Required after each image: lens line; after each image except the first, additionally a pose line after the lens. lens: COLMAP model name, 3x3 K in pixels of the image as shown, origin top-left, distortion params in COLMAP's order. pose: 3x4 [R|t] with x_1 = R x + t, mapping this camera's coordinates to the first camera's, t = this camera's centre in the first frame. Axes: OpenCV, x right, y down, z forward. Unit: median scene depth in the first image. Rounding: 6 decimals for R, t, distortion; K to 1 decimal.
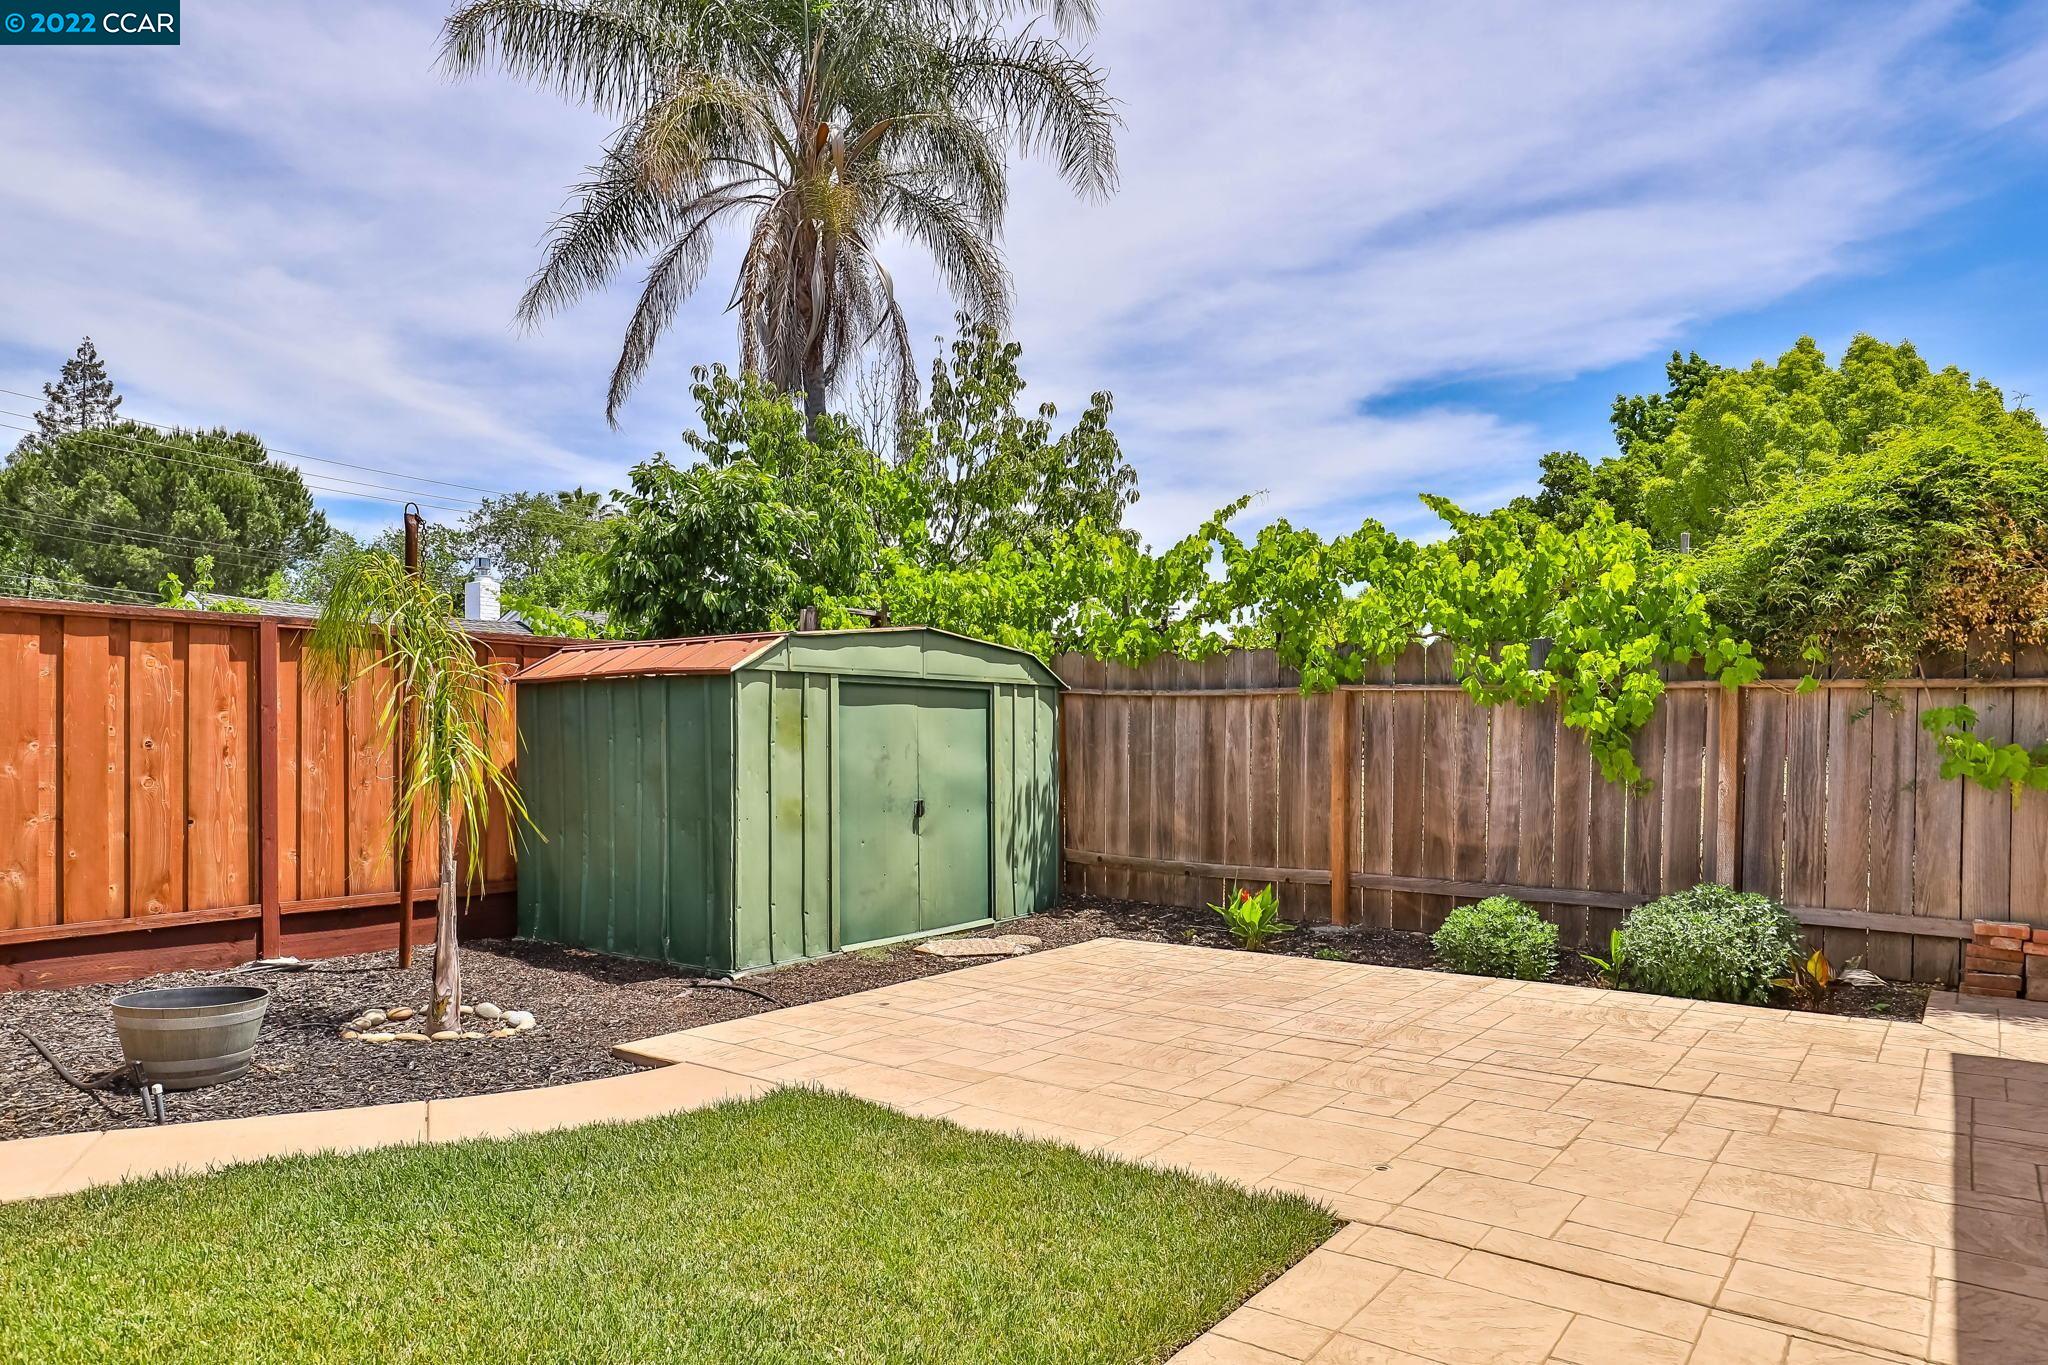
lens RADIAL K [[1221.9, 0, 1085.2], [0, 1221.9, 741.2], [0, 0, 1]] dist [0.005191, 0.002352]
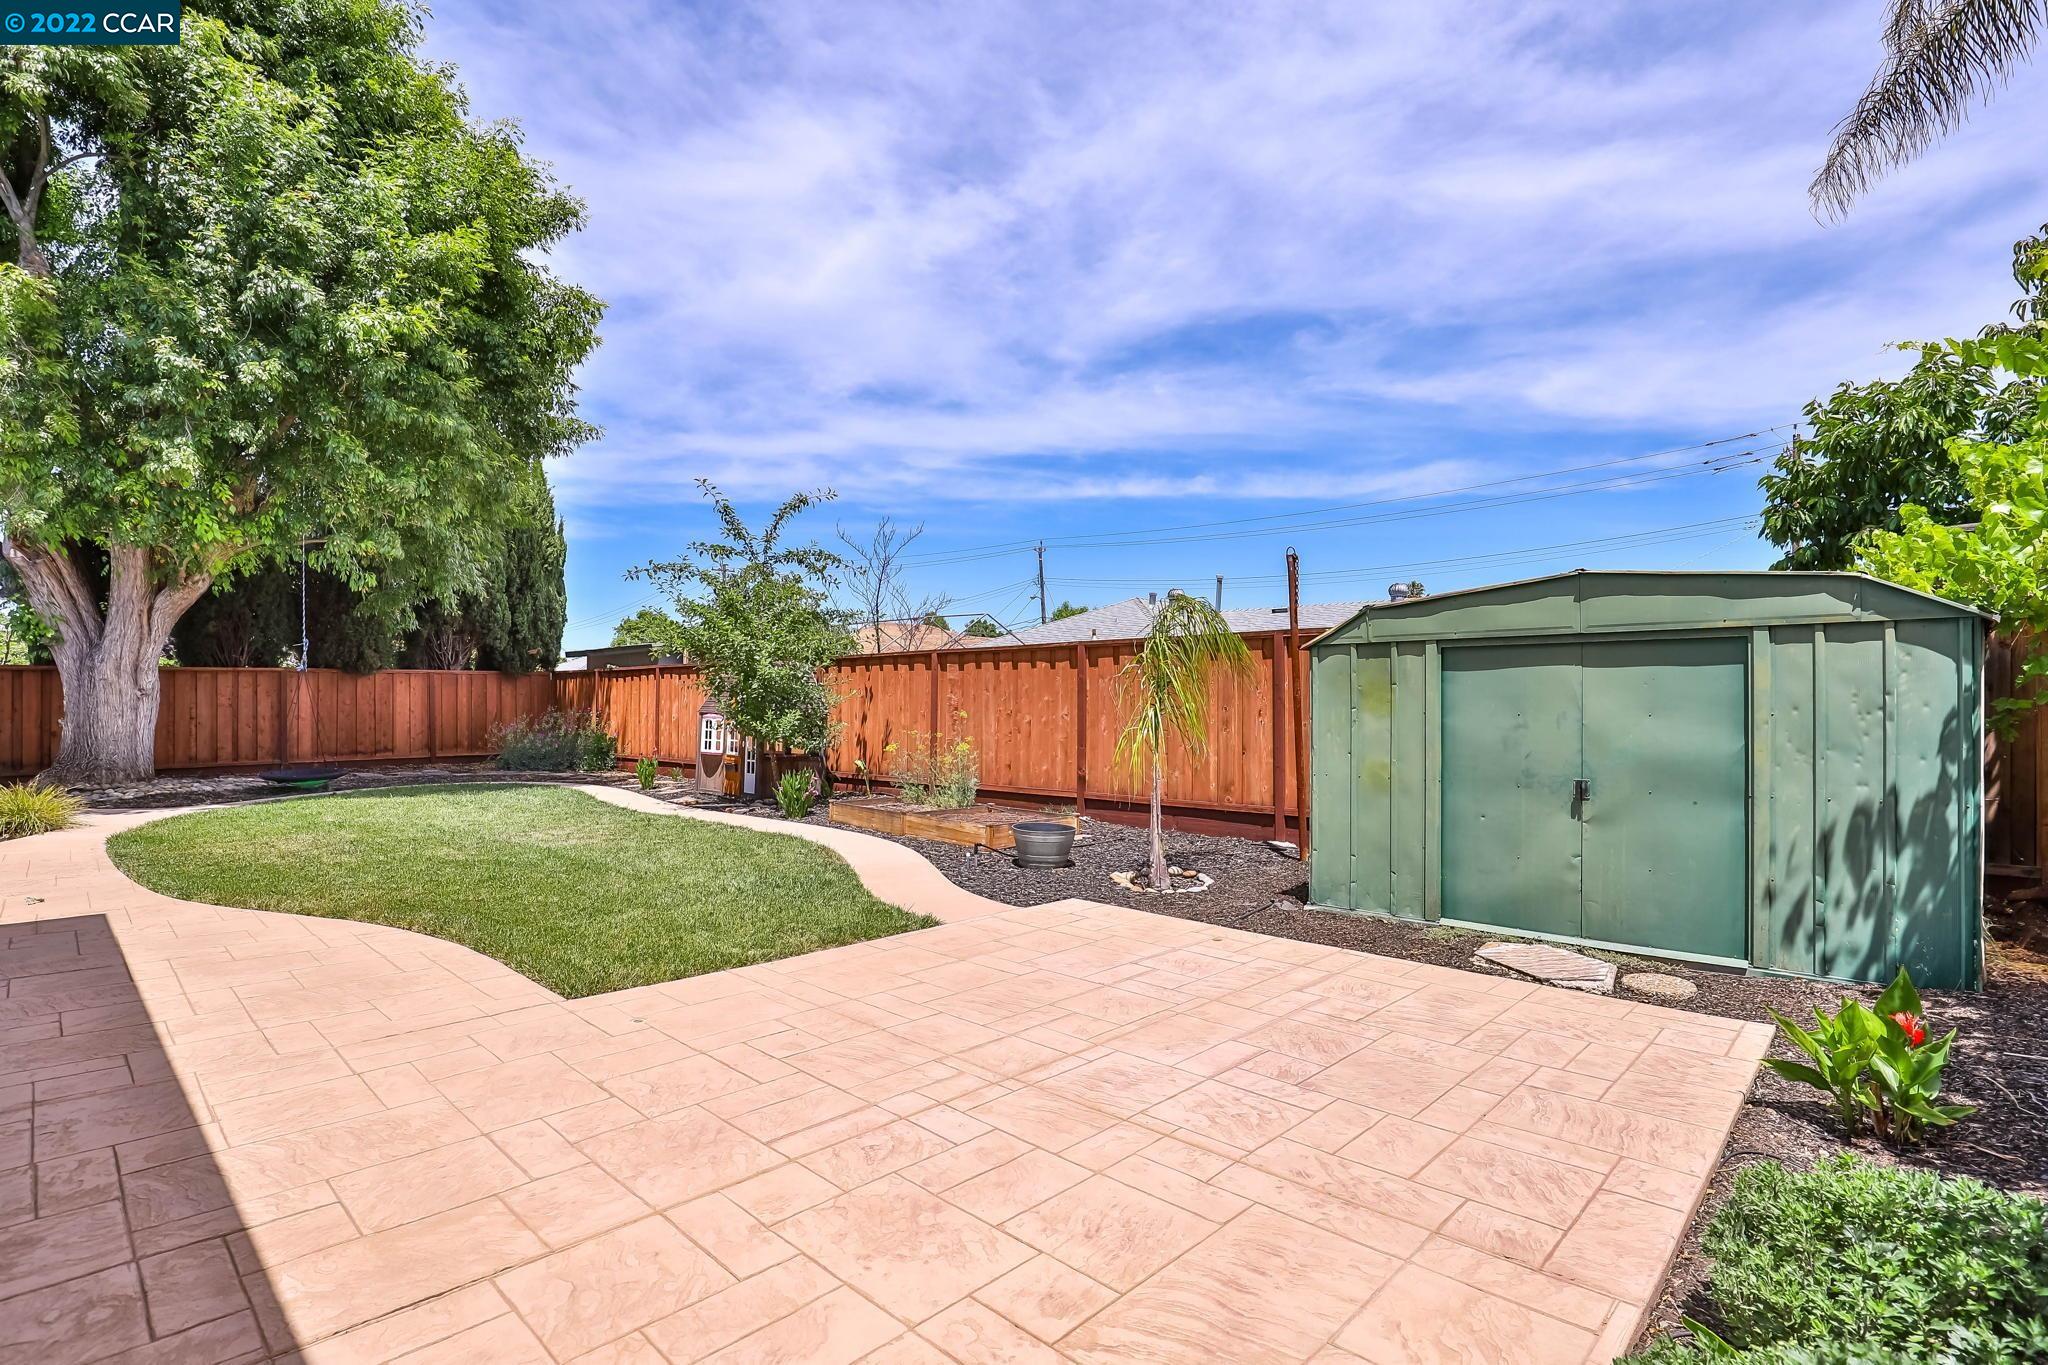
lens RADIAL K [[980.2, 0, 1021.4], [0, 980.2, 700.6], [0, 0, 1]] dist [-0.026387, 0.000383]
pose [[-0.135227, -0.006415, -0.990794, 0.659939], [-0.007293, 0.999958, -0.005479, 0.000922], [0.990788, 0.006485, -0.135268, 0.826186]]
